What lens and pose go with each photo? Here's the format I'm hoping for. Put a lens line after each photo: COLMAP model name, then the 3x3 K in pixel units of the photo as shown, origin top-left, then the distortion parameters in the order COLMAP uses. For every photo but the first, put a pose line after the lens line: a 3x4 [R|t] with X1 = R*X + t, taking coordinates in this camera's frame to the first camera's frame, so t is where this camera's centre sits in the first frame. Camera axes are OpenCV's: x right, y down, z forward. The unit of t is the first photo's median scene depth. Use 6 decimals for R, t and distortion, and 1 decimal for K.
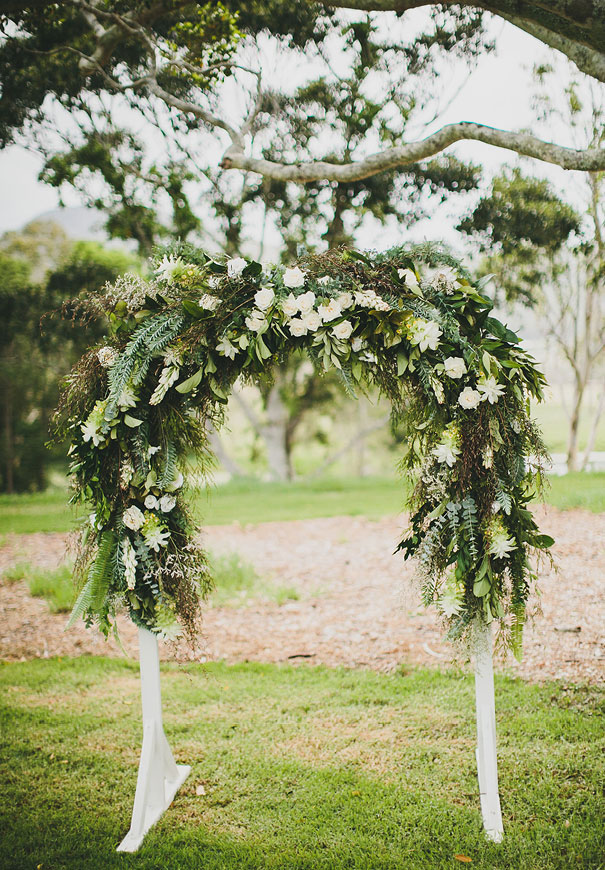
lens RADIAL K [[1286.4, 0, 302.5], [0, 1286.4, 435.0], [0, 0, 1]] dist [-0.090807, 0.141061]
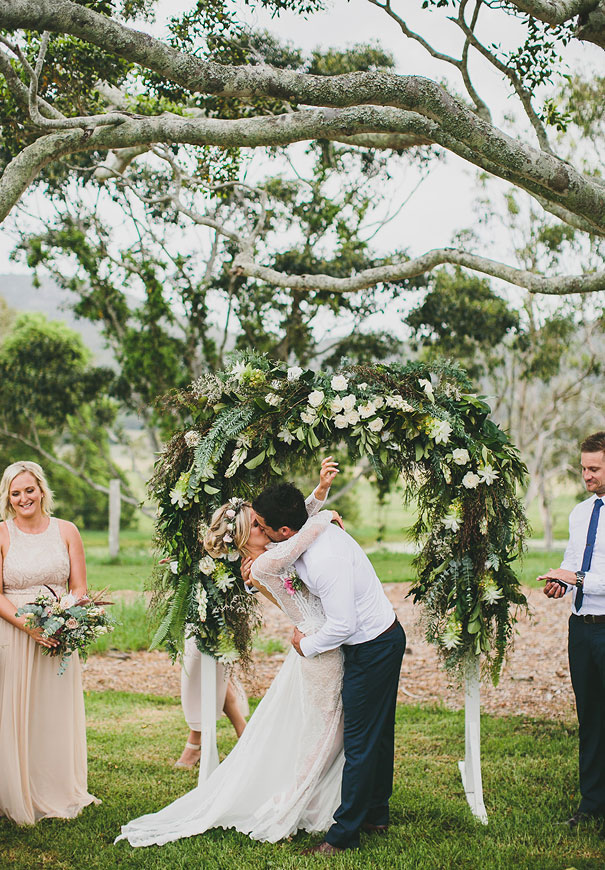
lens RADIAL K [[1286.4, 0, 302.5], [0, 1286.4, 435.0], [0, 0, 1]] dist [-0.090807, 0.141061]
pose [[0.997688, 0.035807, 0.057764, -0.115347], [-0.032243, 0.997586, -0.061506, 0.010953], [-0.059827, 0.059501, 0.996434, -0.288675]]
